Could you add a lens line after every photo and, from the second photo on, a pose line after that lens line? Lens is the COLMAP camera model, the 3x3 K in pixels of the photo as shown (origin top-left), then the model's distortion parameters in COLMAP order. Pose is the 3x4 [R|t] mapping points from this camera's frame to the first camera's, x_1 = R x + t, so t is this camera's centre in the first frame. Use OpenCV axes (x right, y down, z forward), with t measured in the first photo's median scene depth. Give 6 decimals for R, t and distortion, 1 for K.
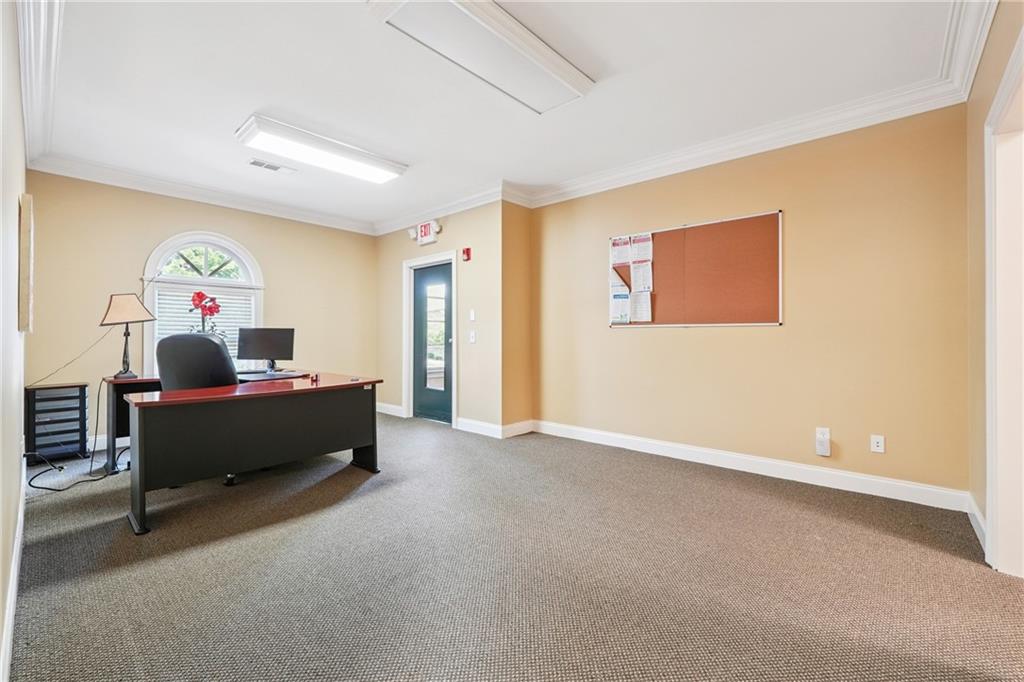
lens RADIAL K [[436.5, 0, 512.9], [0, 436.5, 341.4], [0, 0, 1]] dist [-0.013327, 0.001809]
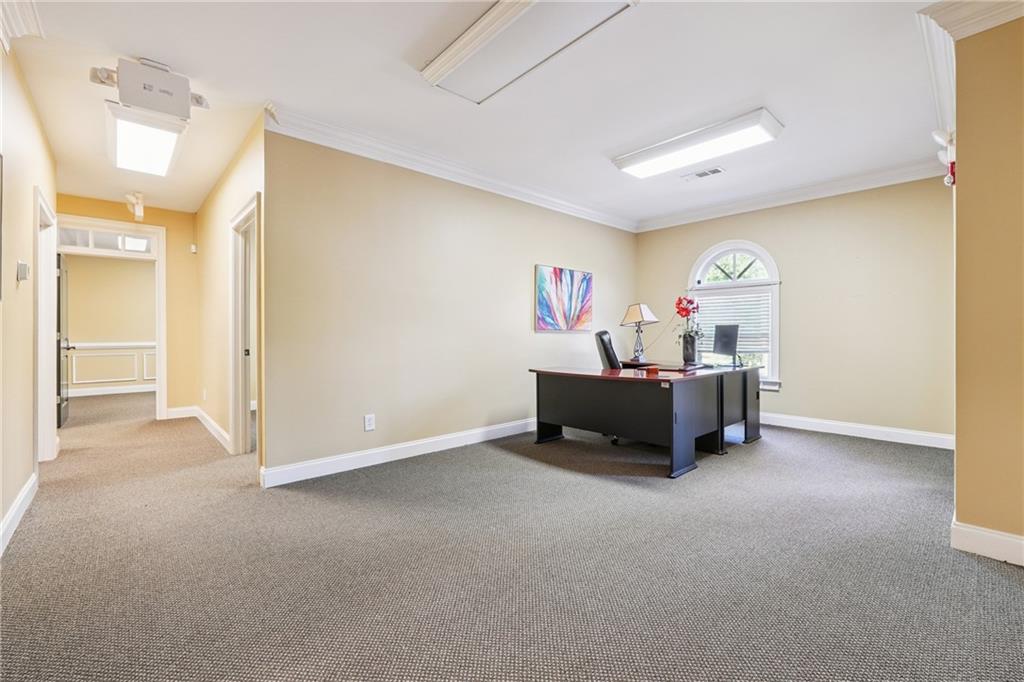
lens RADIAL K [[436.5, 0, 514.8], [0, 436.5, 339.2], [0, 0, 1]] dist [-0.013327, 0.001809]
pose [[-0.112491, 0.014413, -0.993548, 0.568811], [-0.013612, 0.999779, 0.016045, -0.006276], [0.993559, 0.015329, -0.112270, 0.671621]]
